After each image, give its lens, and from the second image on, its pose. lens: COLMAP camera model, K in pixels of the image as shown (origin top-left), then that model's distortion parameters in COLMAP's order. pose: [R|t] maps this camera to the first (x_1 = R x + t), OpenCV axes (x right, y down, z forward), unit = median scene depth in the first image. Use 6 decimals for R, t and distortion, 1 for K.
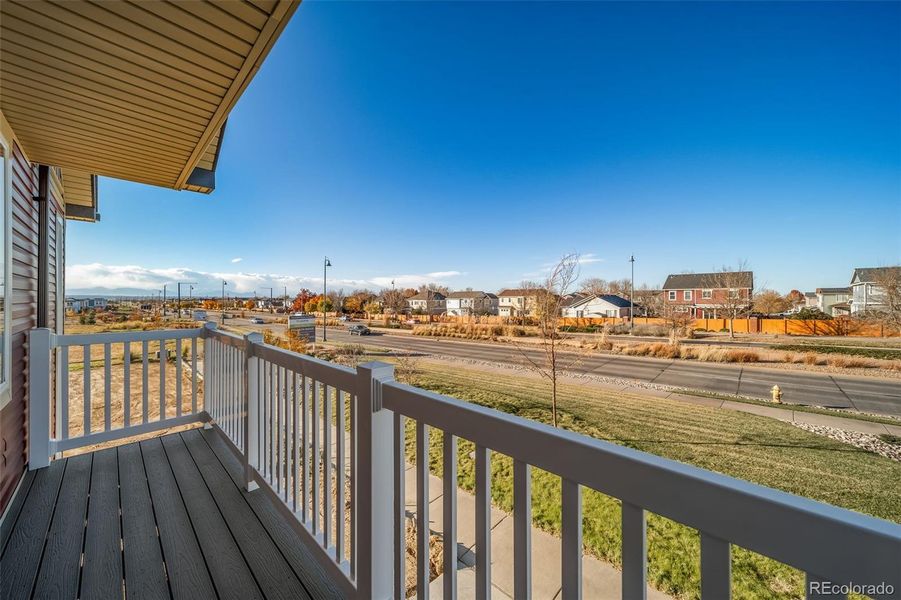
lens RADIAL K [[330.2, 0, 443.2], [0, 330.2, 300.0], [0, 0, 1]] dist [0.006262, 0.000015]
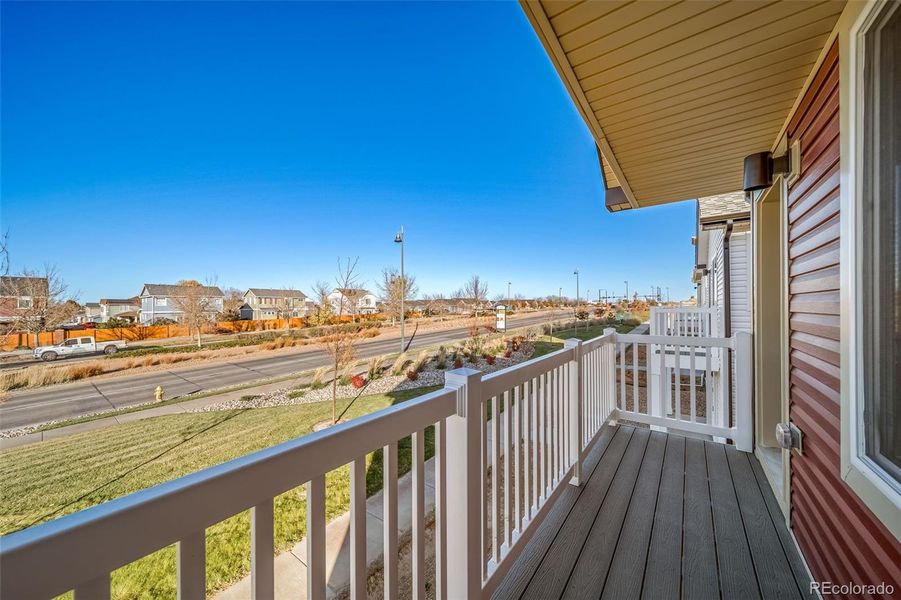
lens RADIAL K [[330.2, 0, 443.2], [0, 330.2, 300.0], [0, 0, 1]] dist [0.006262, 0.000015]
pose [[-0.141463, 0.023408, 0.989667, -0.251607], [0.007311, 0.999718, -0.022601, 0.001972], [-0.989916, 0.004038, -0.141595, 0.242537]]
